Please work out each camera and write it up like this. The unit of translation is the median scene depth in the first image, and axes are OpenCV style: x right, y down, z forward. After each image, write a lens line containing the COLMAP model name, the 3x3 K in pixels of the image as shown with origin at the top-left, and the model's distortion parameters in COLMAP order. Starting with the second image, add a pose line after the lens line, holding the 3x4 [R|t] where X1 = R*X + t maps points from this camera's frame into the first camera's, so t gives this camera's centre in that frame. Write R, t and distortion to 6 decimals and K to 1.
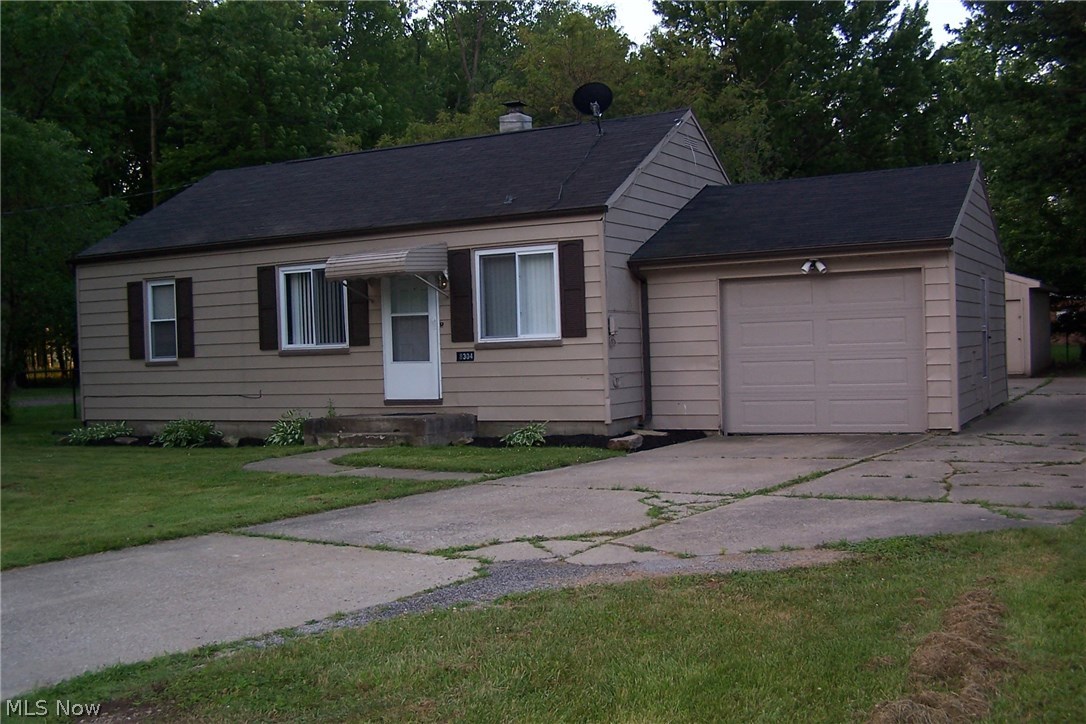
lens RADIAL K [[1222.7, 0, 542.9], [0, 1222.7, 359.0], [0, 0, 1]] dist [-0.179719, 0.000000]
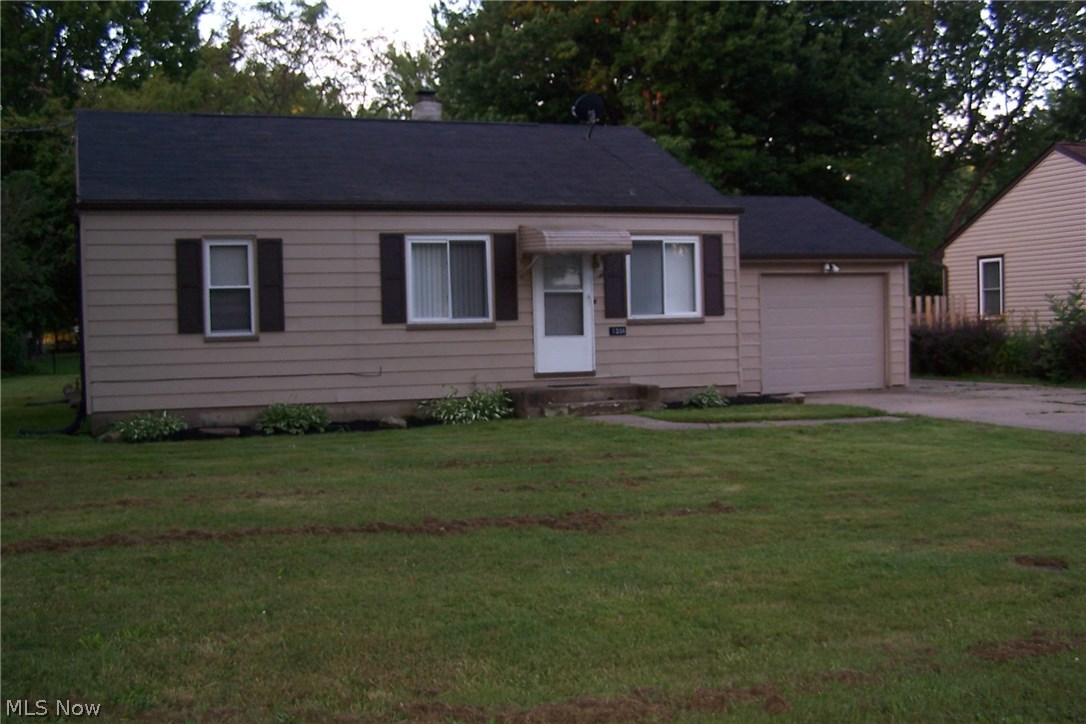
lens RADIAL K [[1222.7, 0, 542.7], [0, 1222.7, 365.6], [0, 0, 1]] dist [-0.179719, 0.000000]
pose [[0.663391, -0.005258, 0.748255, -0.881268], [0.009103, 0.999958, -0.001044, 0.027742], [-0.748218, 0.007504, 0.663411, 0.307186]]
